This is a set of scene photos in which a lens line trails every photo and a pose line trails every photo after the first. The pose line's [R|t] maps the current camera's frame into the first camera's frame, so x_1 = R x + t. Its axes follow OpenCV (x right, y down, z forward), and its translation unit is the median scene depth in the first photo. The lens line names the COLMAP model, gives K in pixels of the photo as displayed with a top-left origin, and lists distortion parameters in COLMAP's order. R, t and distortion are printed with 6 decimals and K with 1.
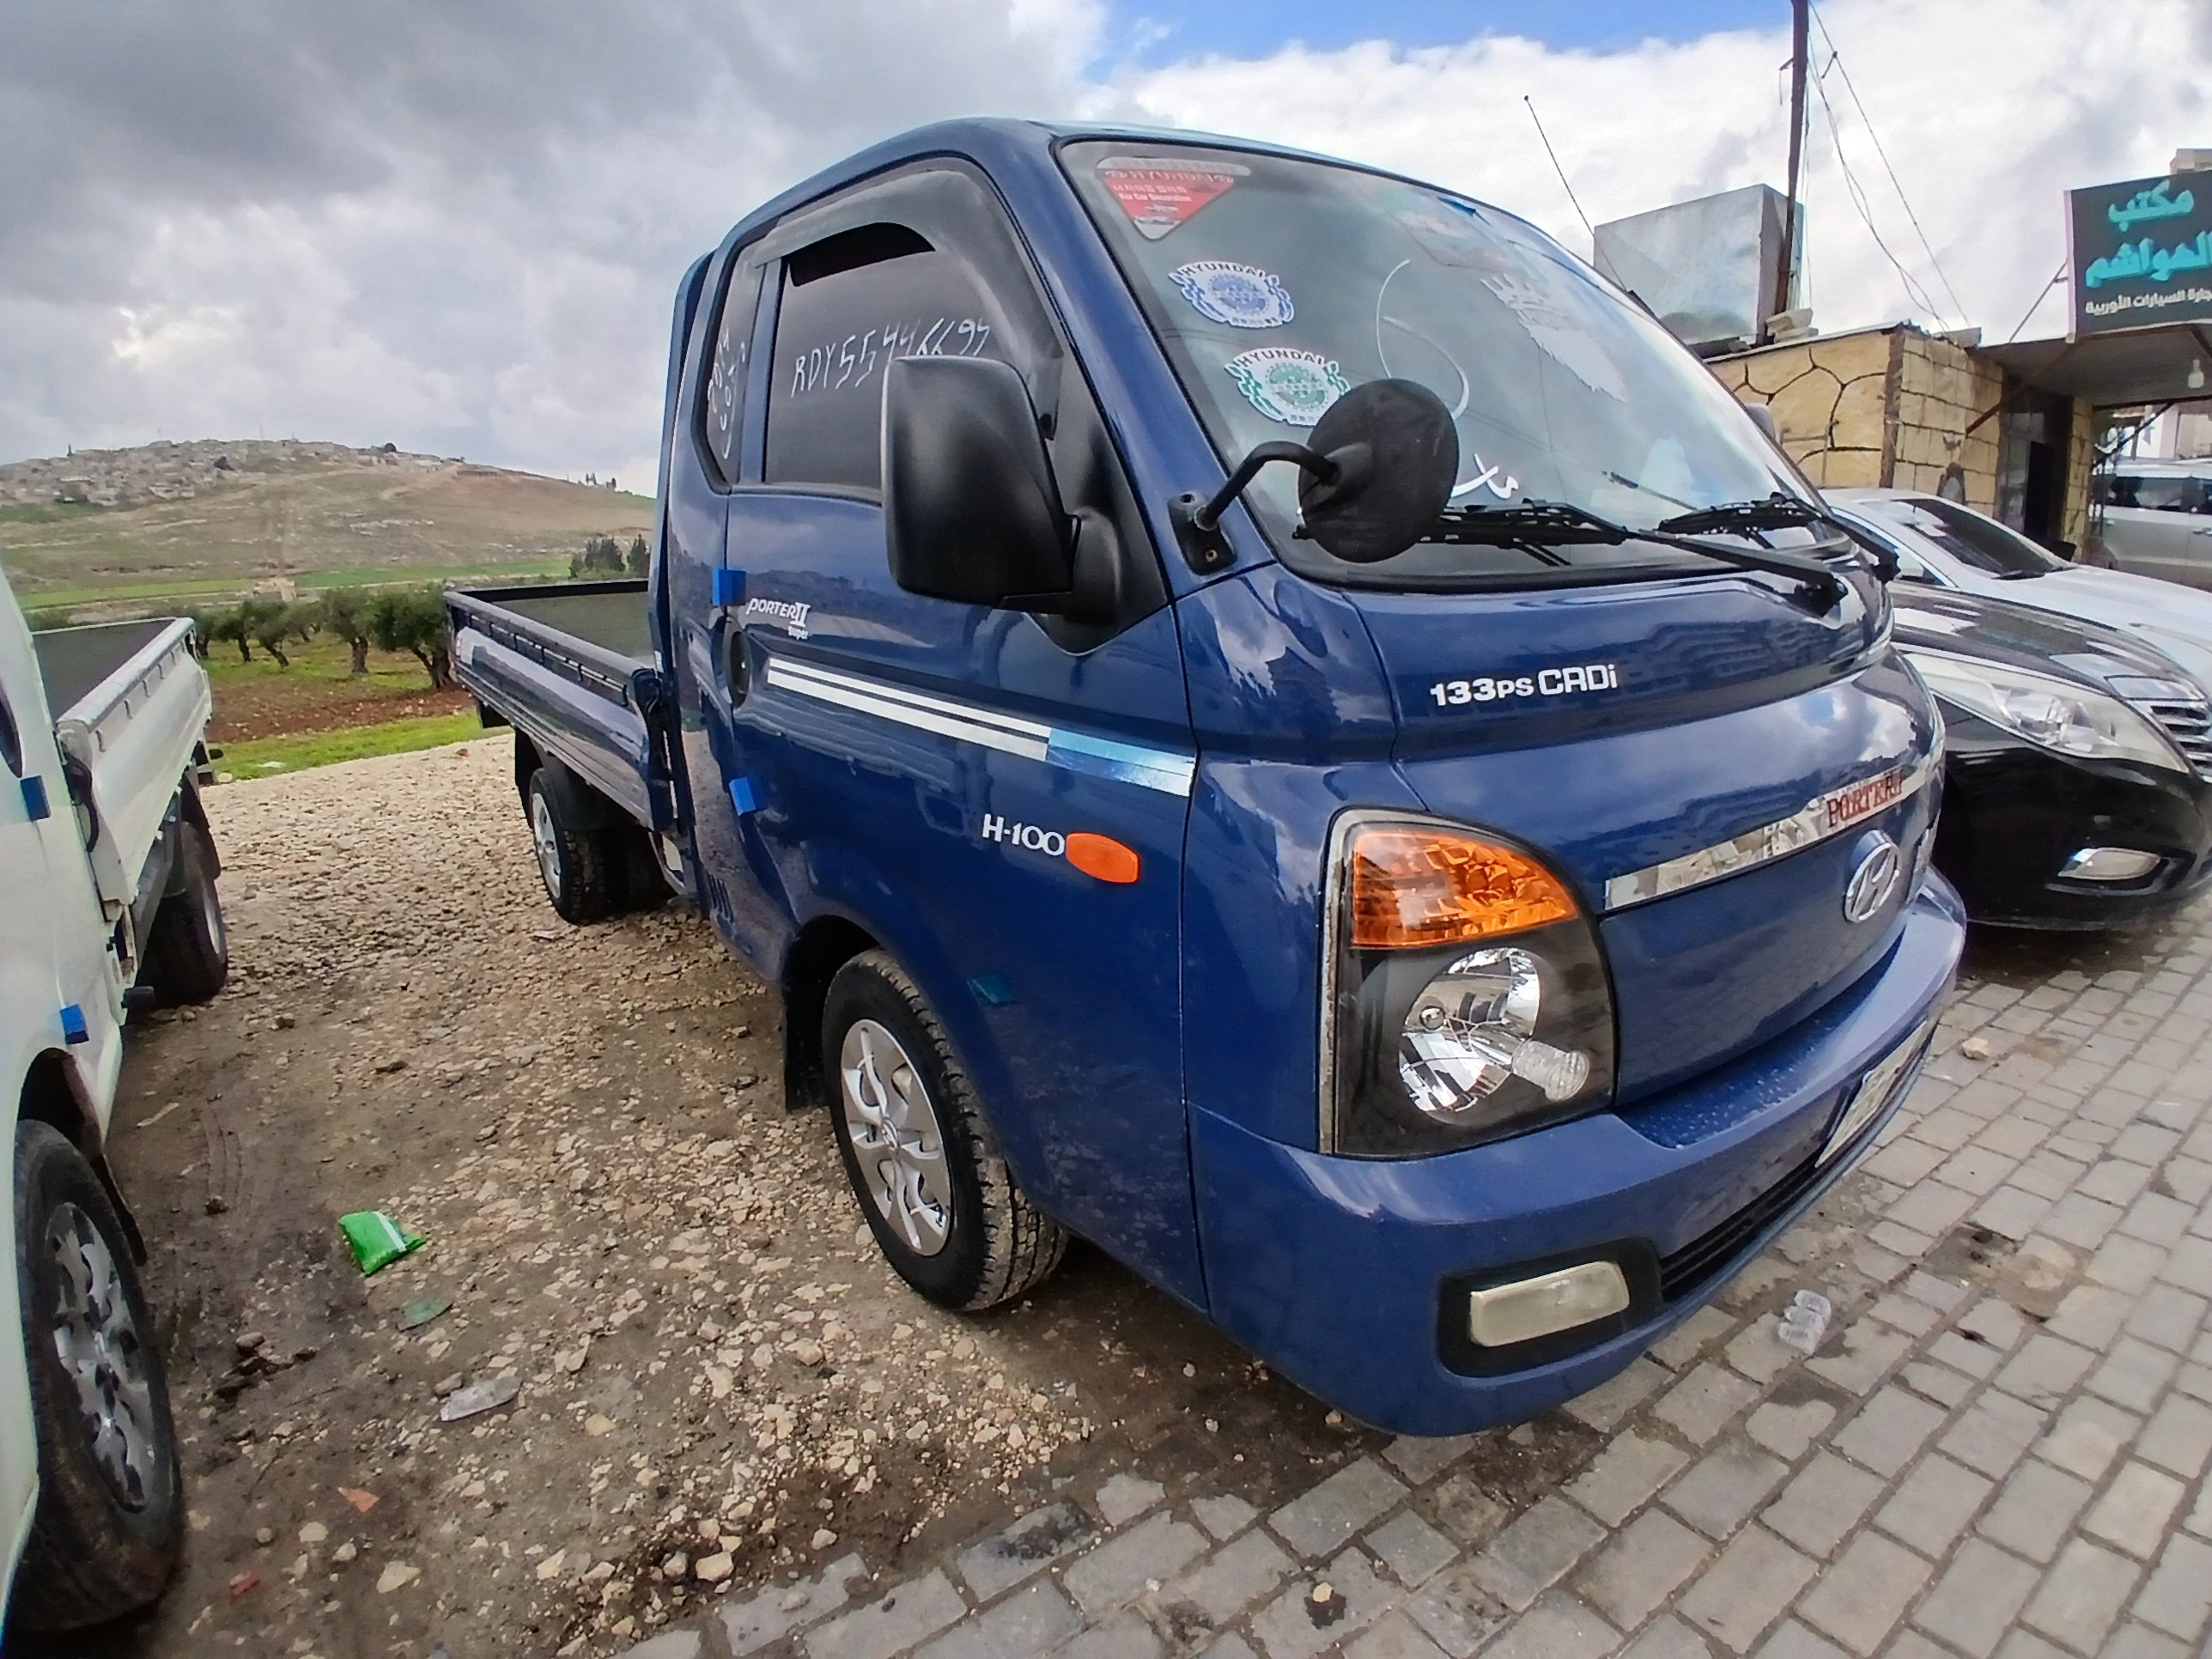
lens RADIAL K [[1090.4, 0, 1120.0], [0, 1090.4, 815.9], [0, 0, 1]] dist [-0.001446, -0.039068]
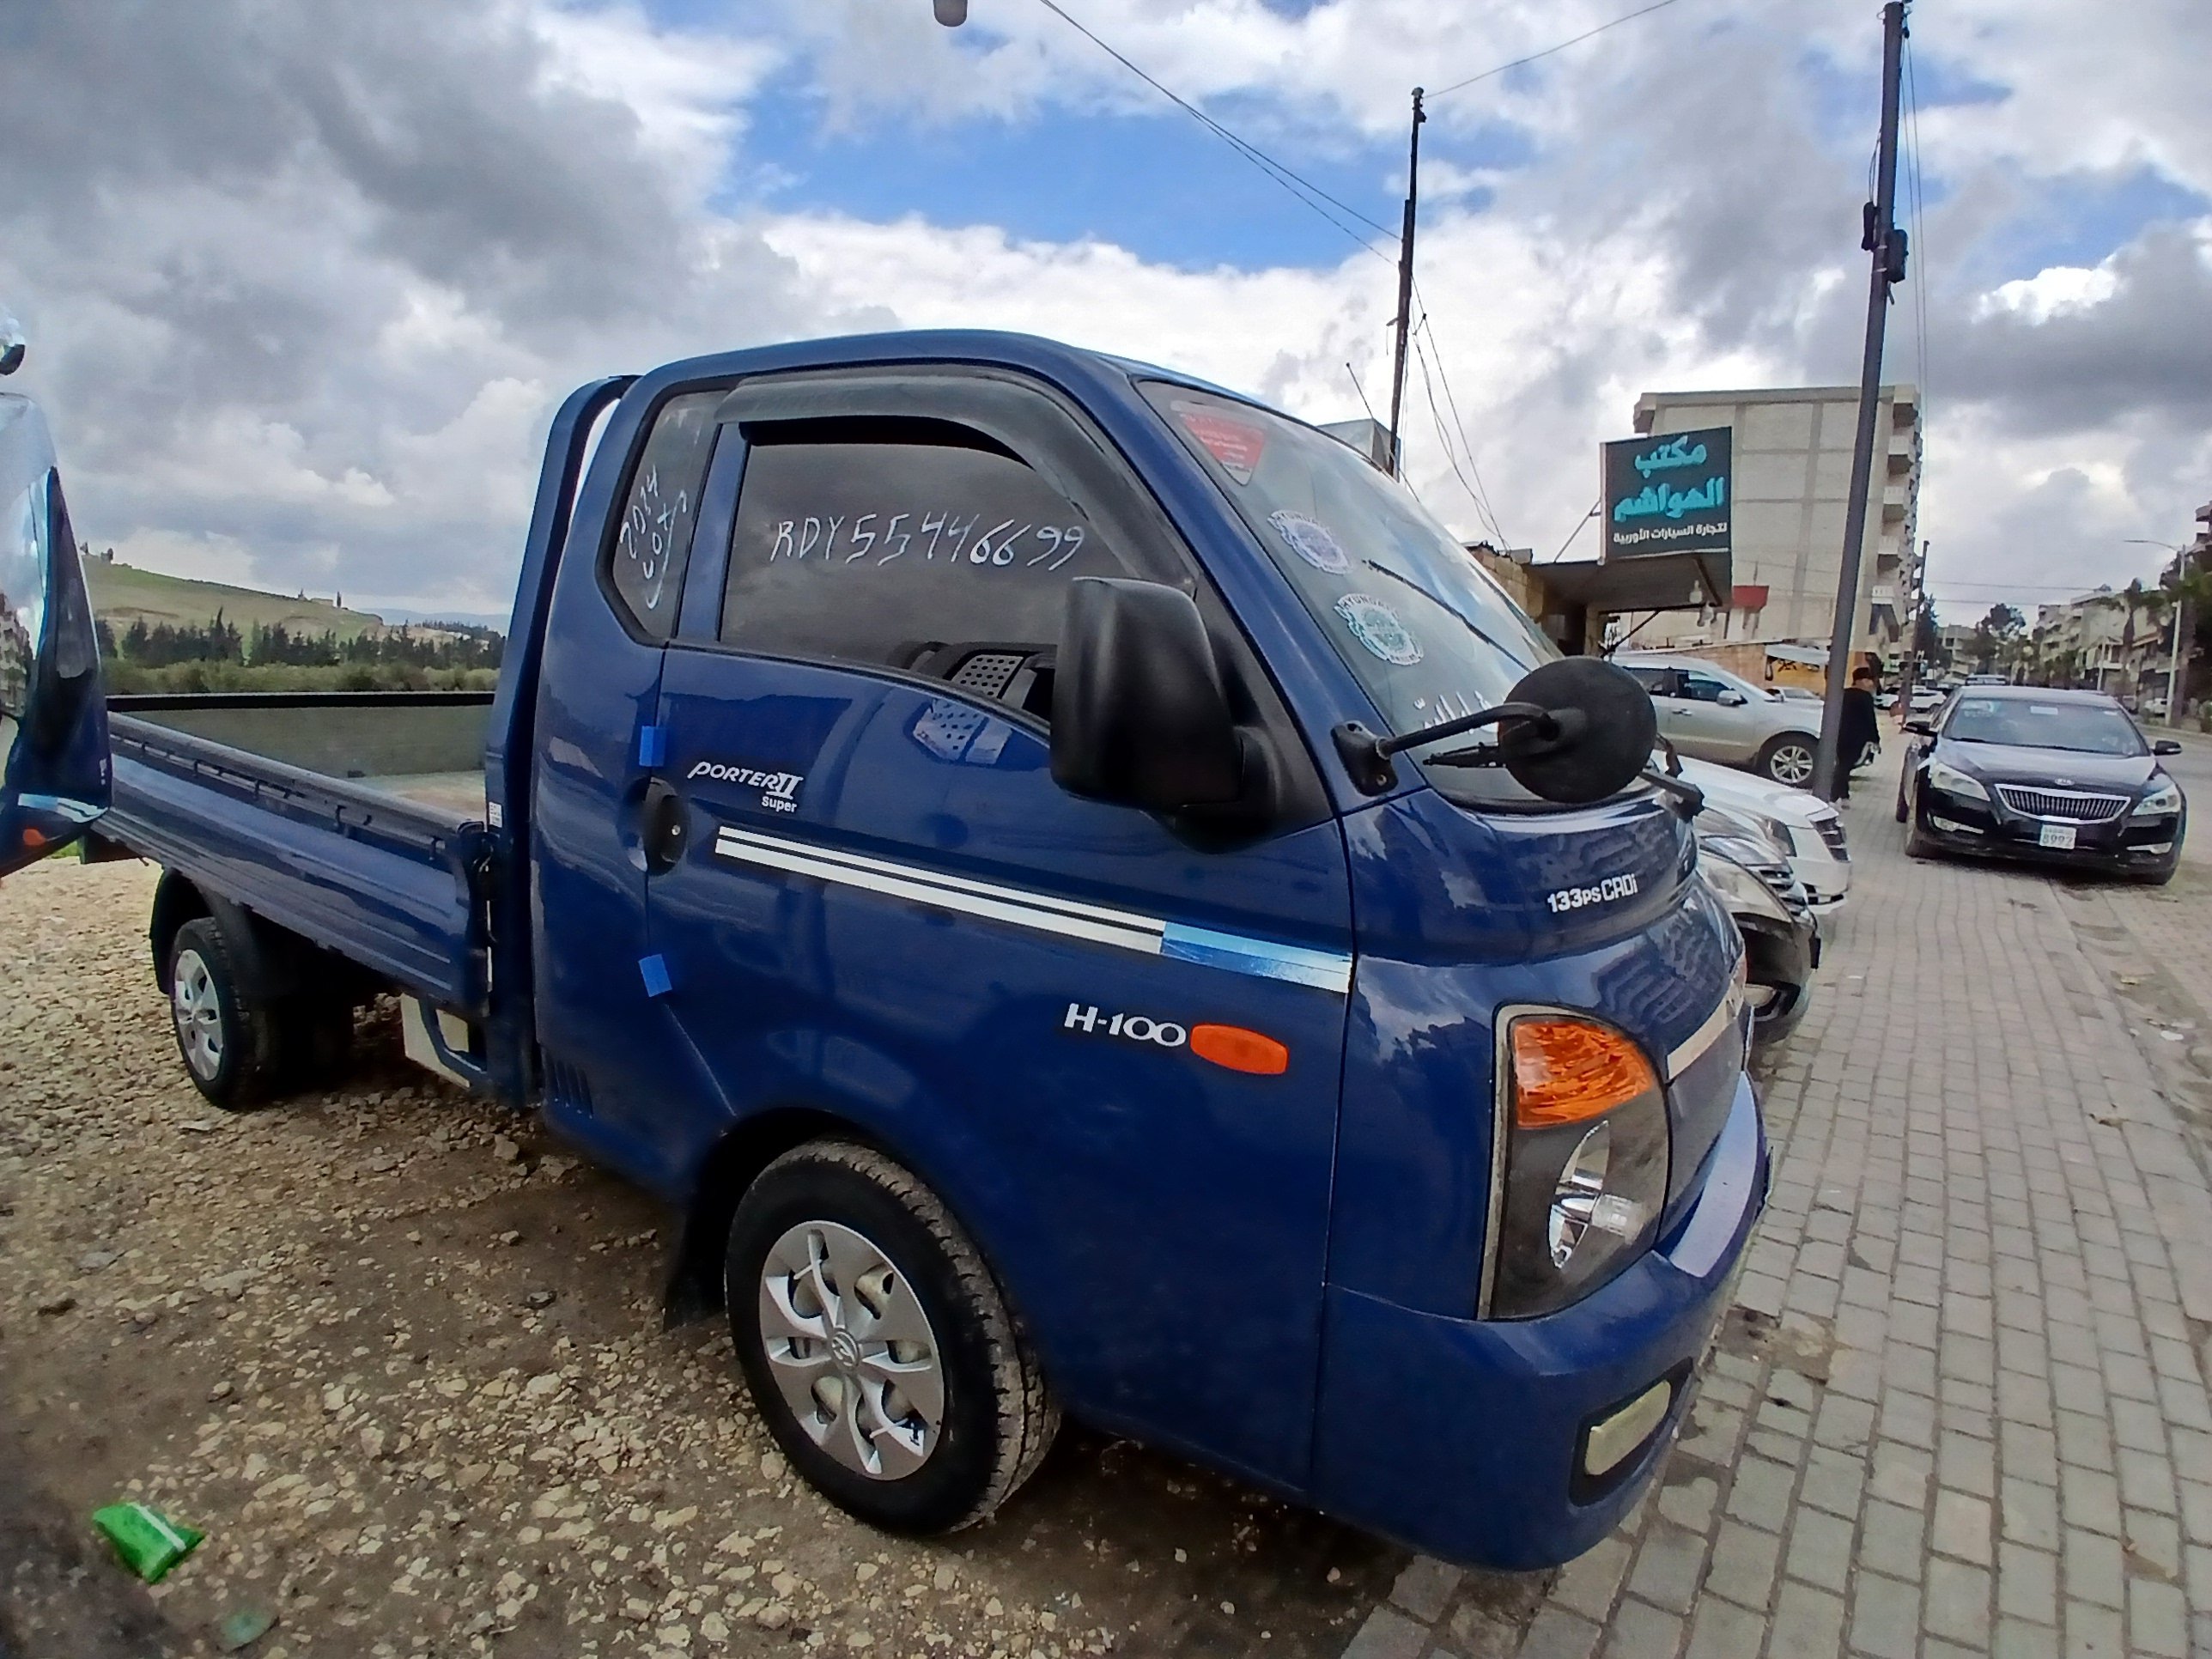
lens RADIAL K [[1098.5, 0, 1098.9], [0, 1098.5, 806.0], [0, 0, 1]] dist [-0.012136, -0.035593]
pose [[0.944082, 0.029170, 0.328419, -0.285374], [0.012398, 0.992234, -0.123769, -0.037319], [-0.329479, 0.120920, 0.936388, 0.016392]]
